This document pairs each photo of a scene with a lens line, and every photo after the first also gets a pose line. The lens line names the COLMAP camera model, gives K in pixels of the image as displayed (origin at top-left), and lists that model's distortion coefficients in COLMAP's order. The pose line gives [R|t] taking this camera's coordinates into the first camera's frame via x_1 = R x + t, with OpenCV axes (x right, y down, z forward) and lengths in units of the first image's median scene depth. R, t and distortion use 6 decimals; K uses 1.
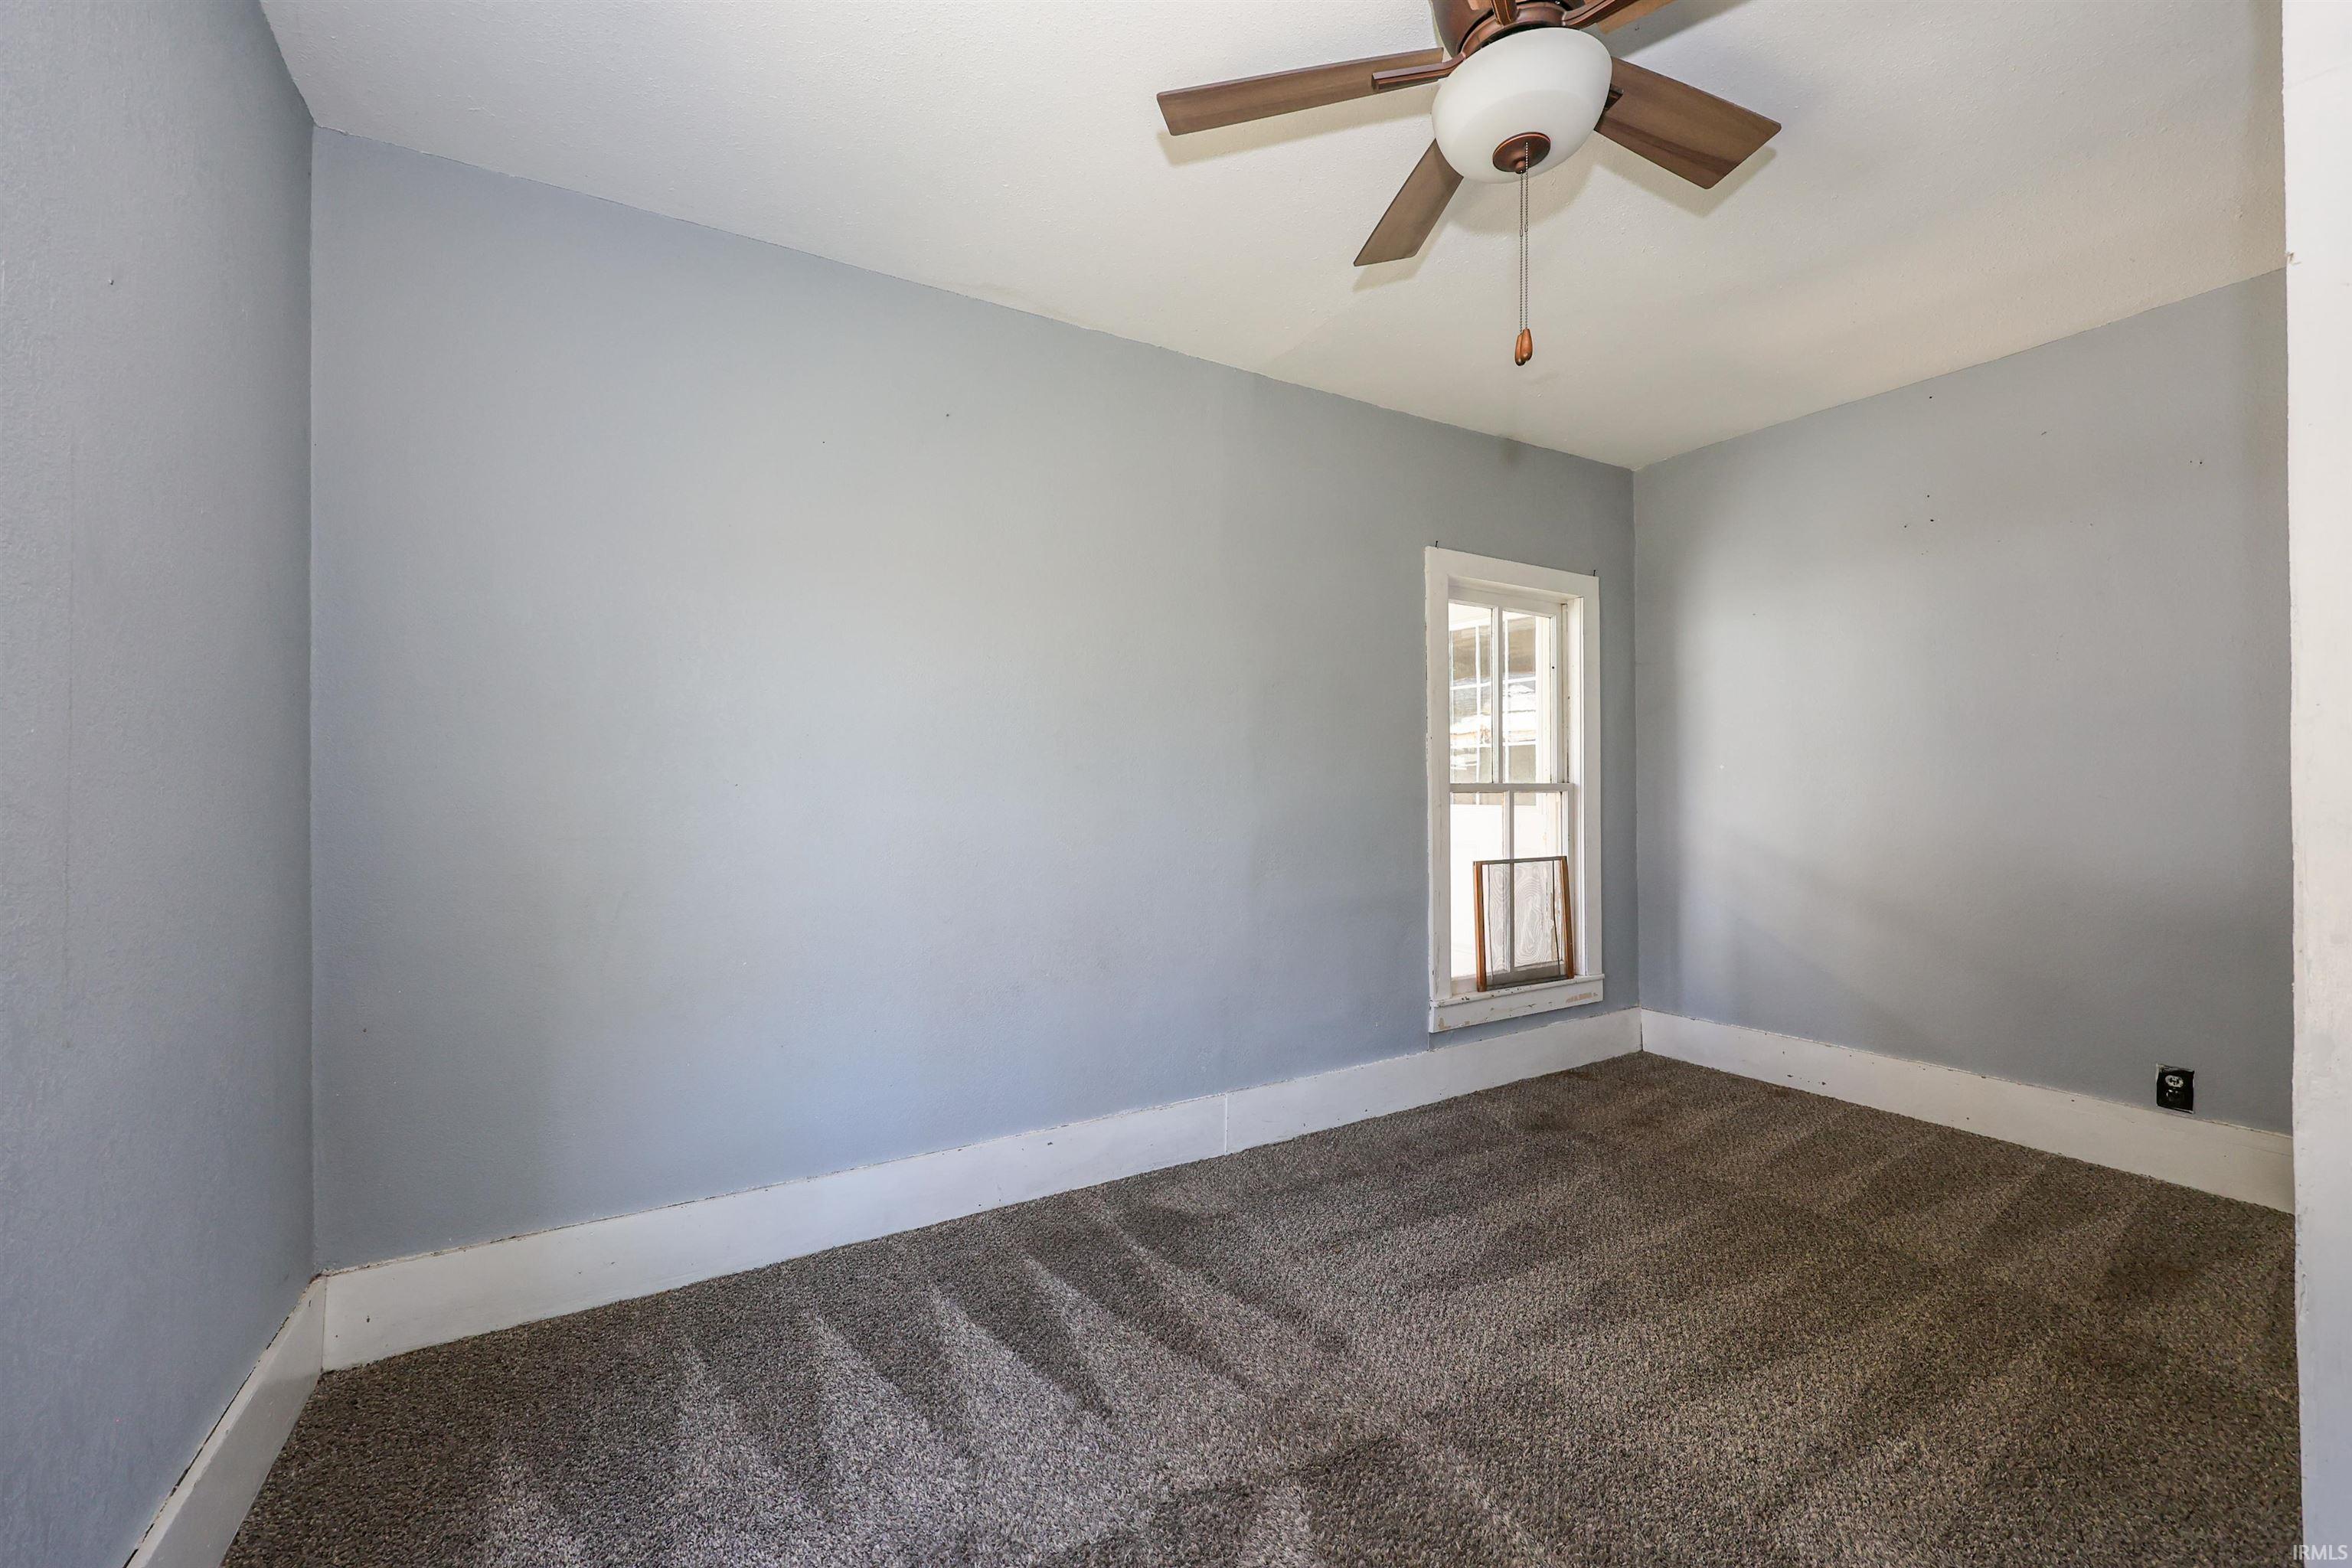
lens RADIAL K [[945.7, 0, 1177.5], [0, 945.7, 784.3], [0, 0, 1]] dist [0.000811, 0.000257]
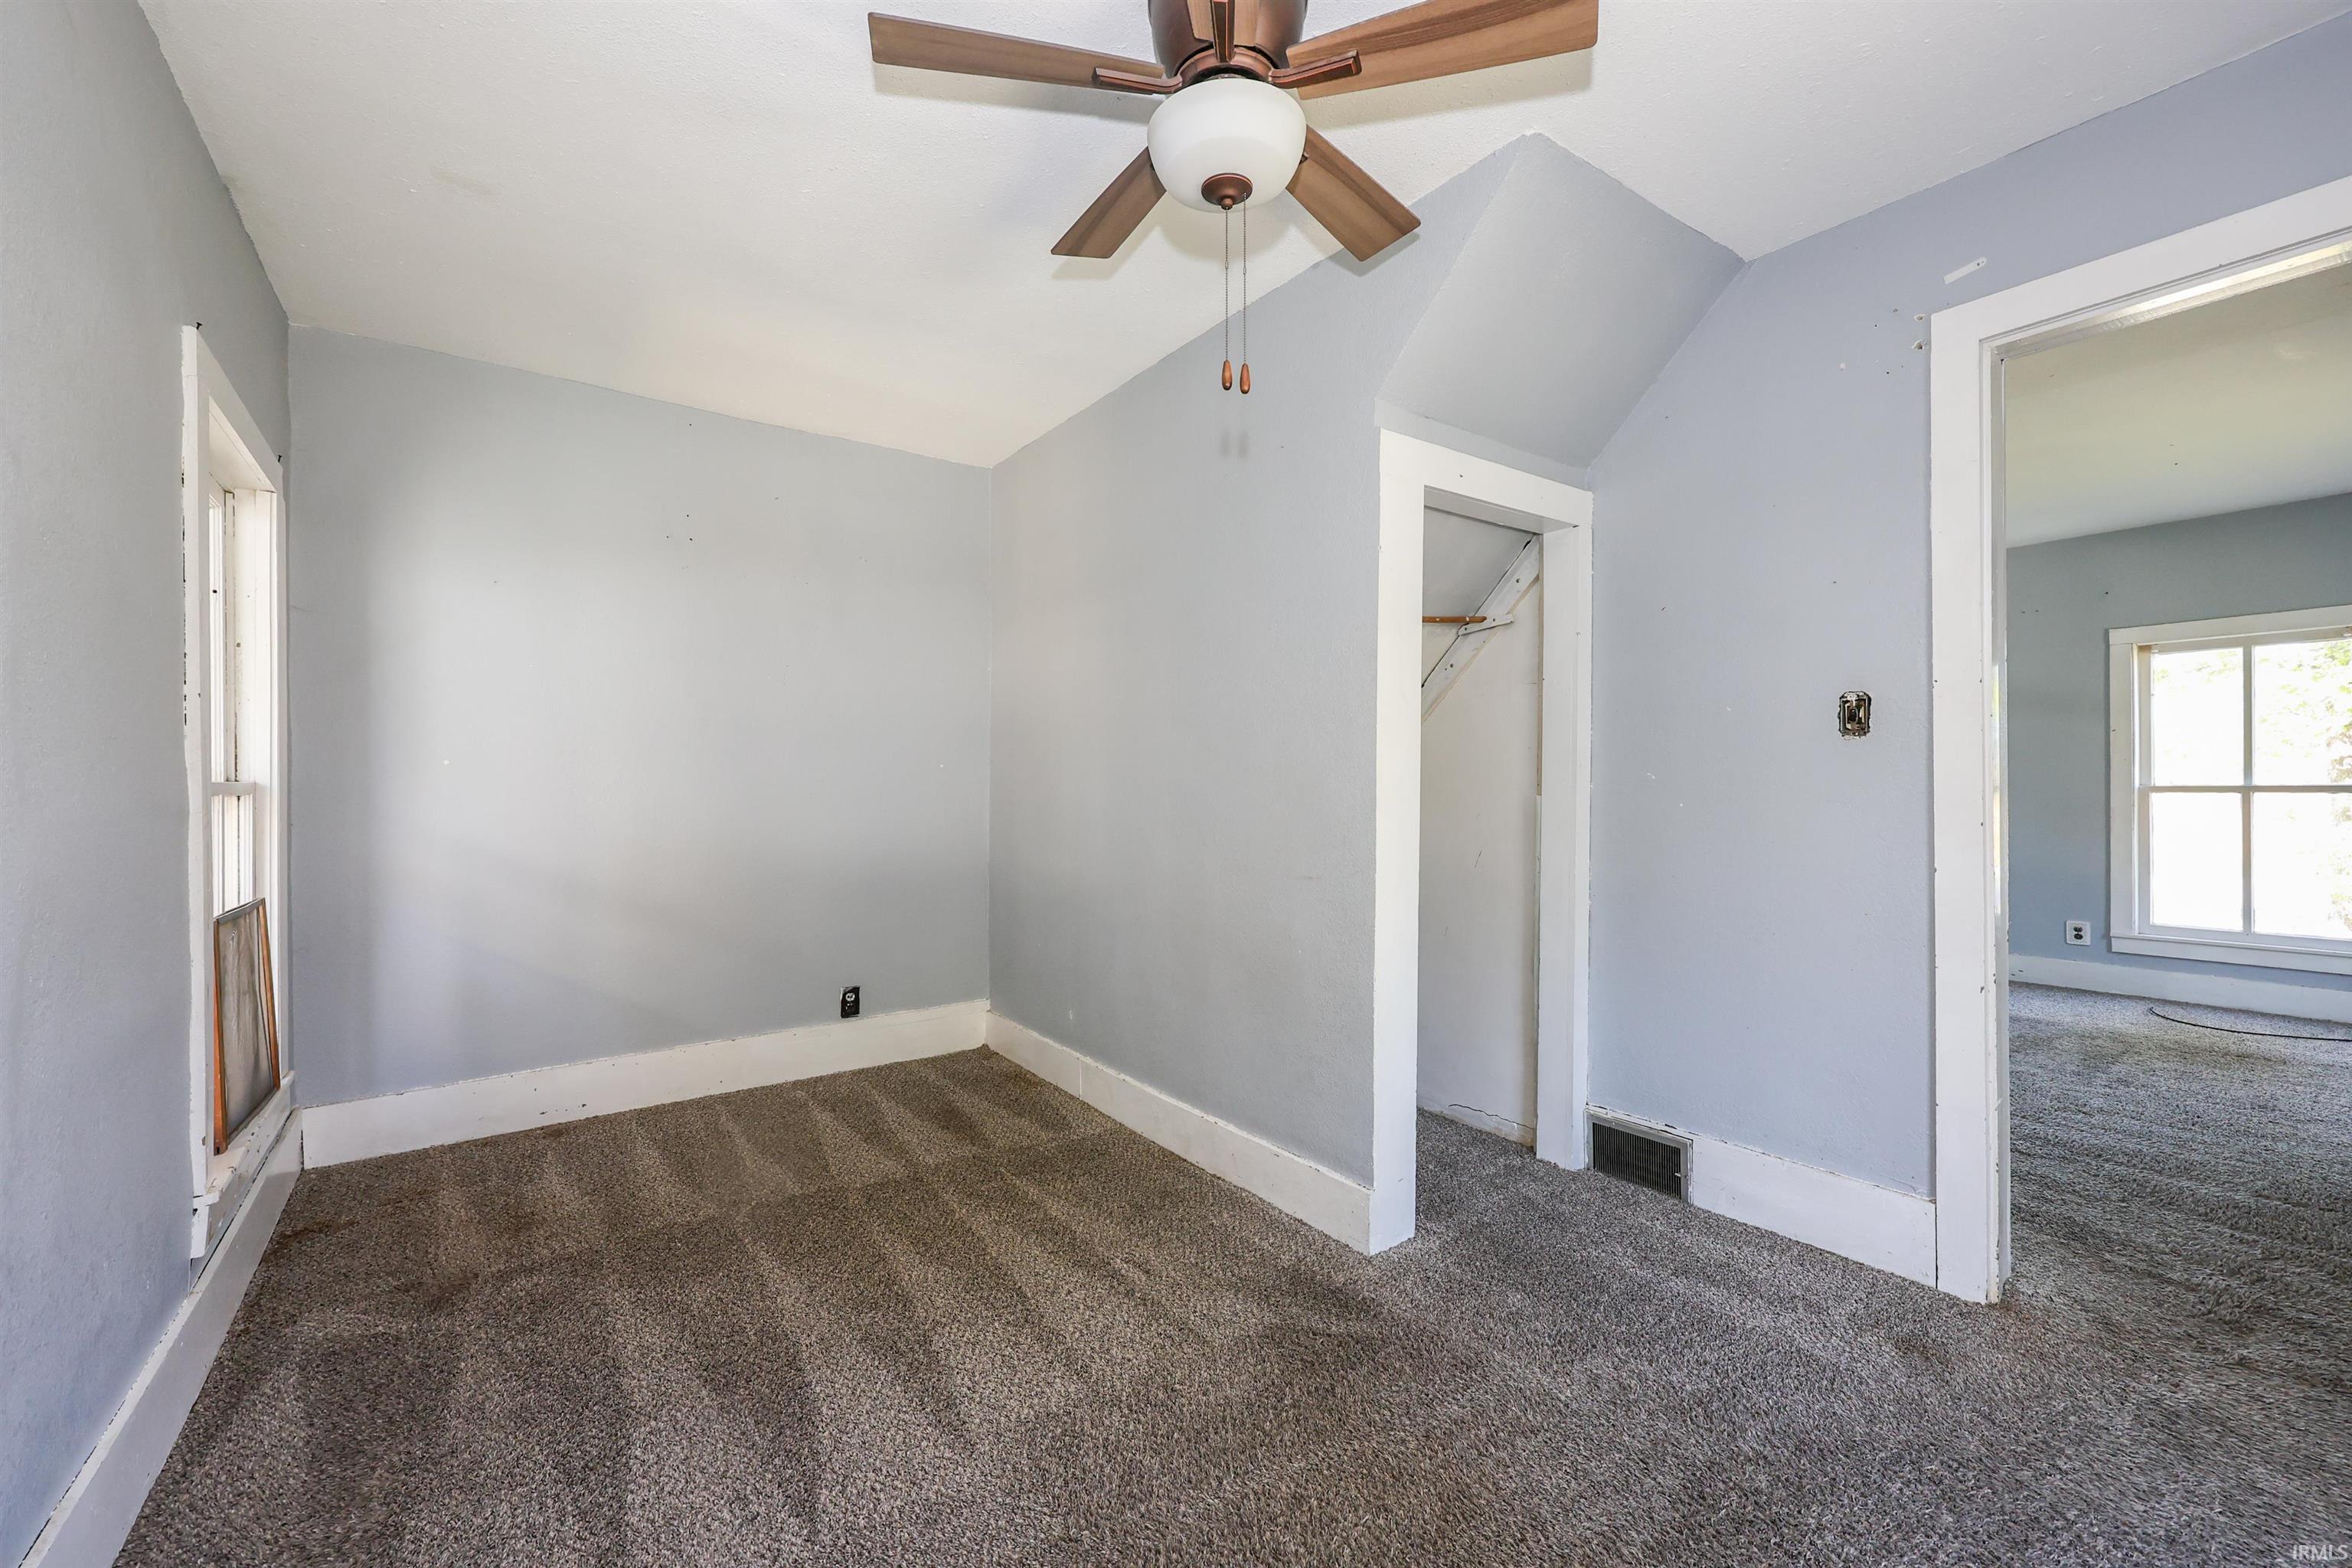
lens RADIAL K [[945.7, 0, 1175.9], [0, 945.7, 784.7], [0, 0, 1]] dist [0.000811, 0.000257]
pose [[-0.091319, 0.001246, 0.995821, -0.377419], [-0.001876, 0.999997, -0.001424, -0.000017], [-0.995820, -0.001998, -0.091317, 0.632581]]
